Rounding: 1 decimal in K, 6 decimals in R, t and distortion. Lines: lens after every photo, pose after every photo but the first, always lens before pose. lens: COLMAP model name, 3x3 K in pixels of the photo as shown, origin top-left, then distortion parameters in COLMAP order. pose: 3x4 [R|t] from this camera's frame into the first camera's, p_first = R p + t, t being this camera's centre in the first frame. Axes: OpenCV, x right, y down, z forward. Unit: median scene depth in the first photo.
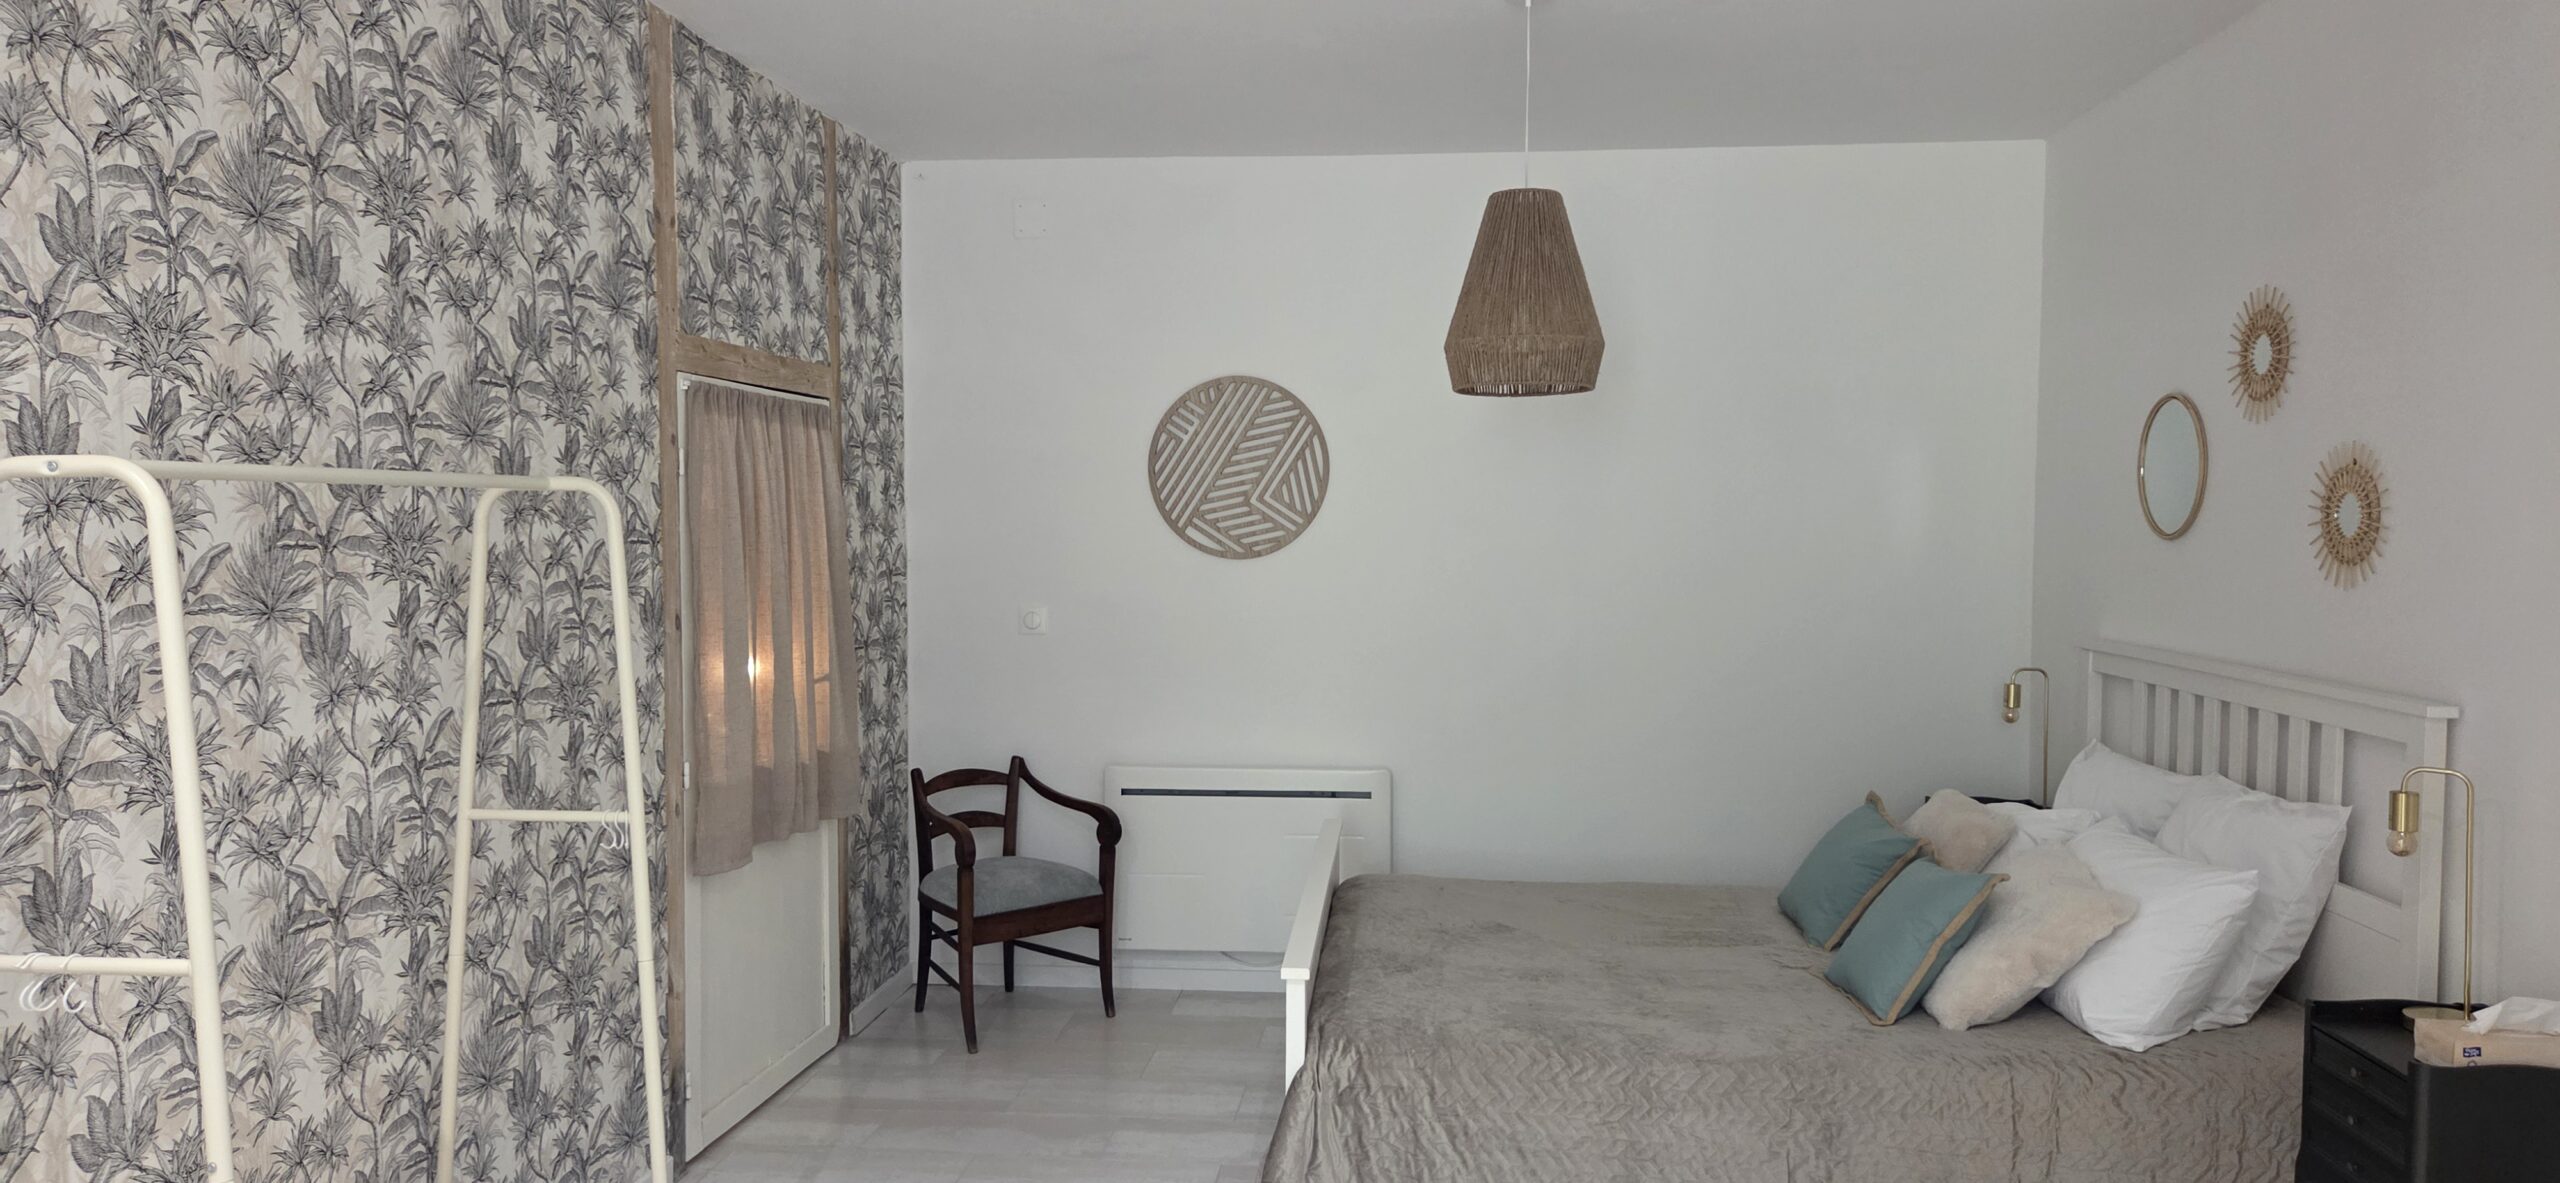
lens RADIAL K [[1713.3, 0, 1297.9], [0, 1713.3, 594.1], [0, 0, 1]] dist [0.081474, -0.065683]
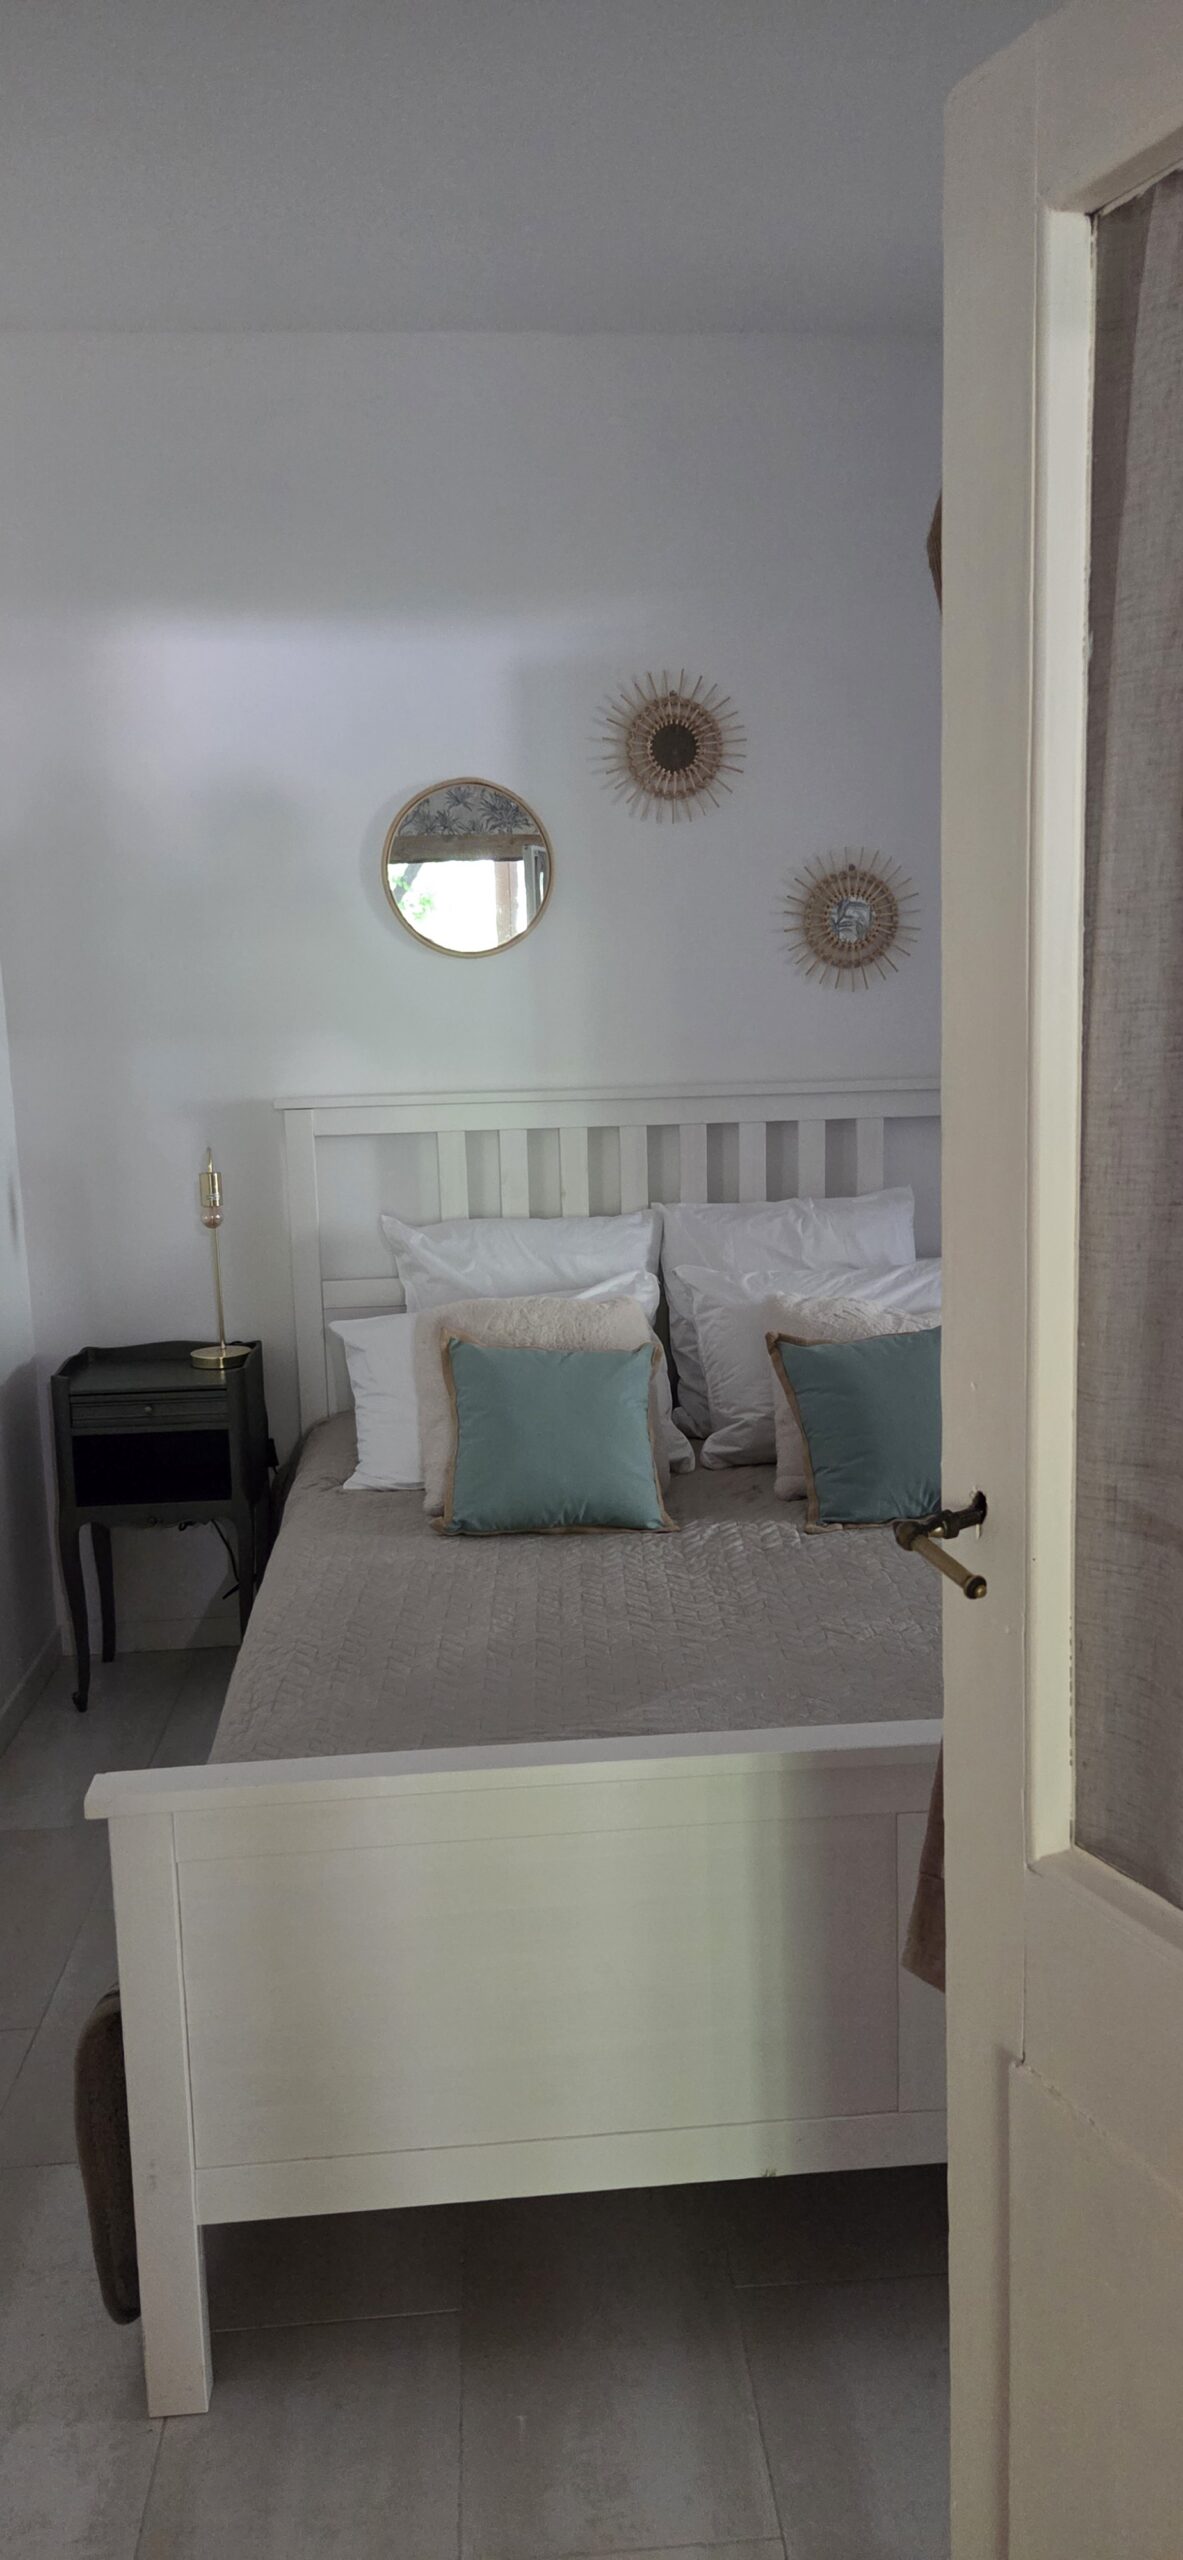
lens RADIAL K [[1713.3, 0, 591.5], [0, 1713.3, 1280.0], [0, 0, 1]] dist [0.081474, -0.065683]
pose [[-0.150923, -0.164968, 0.974683, -0.363193], [0.072445, 0.981480, 0.177336, -0.022623], [-0.985887, 0.097375, -0.136177, 1.114328]]
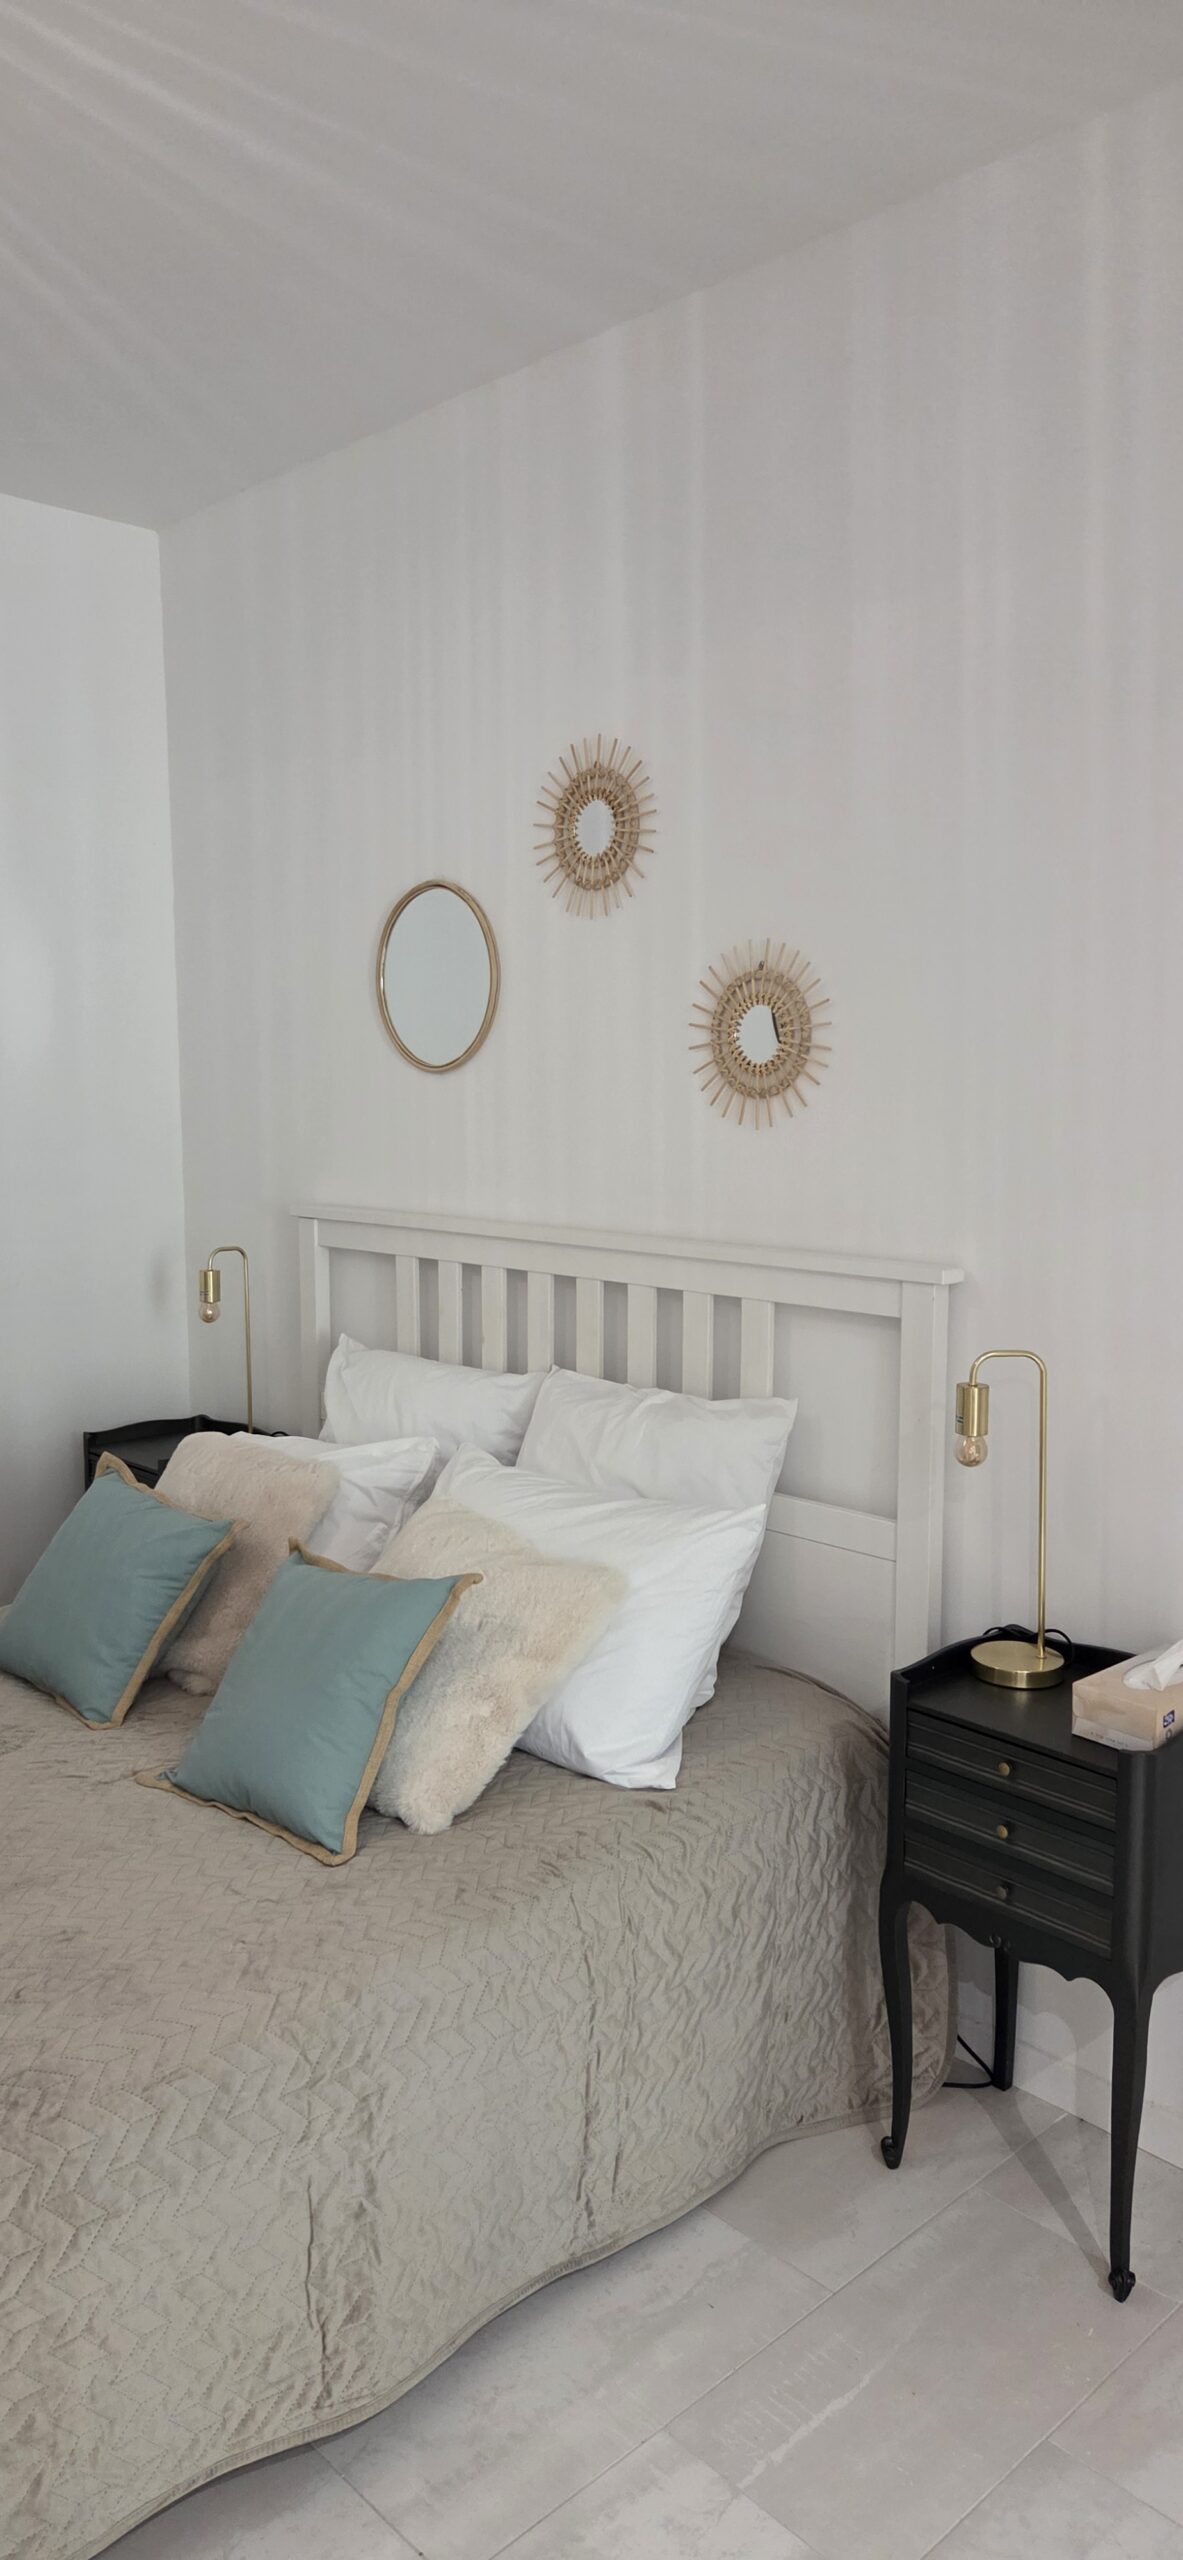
lens RADIAL K [[1705.2, 0, 591.2], [0, 1705.2, 1273.8], [0, 0, 1]] dist [0.078303, -0.061352]
pose [[0.665684, -0.095348, 0.740117, -0.030111], [0.039930, 0.994934, 0.092262, -0.009648], [-0.745165, -0.031865, 0.666119, 0.452938]]
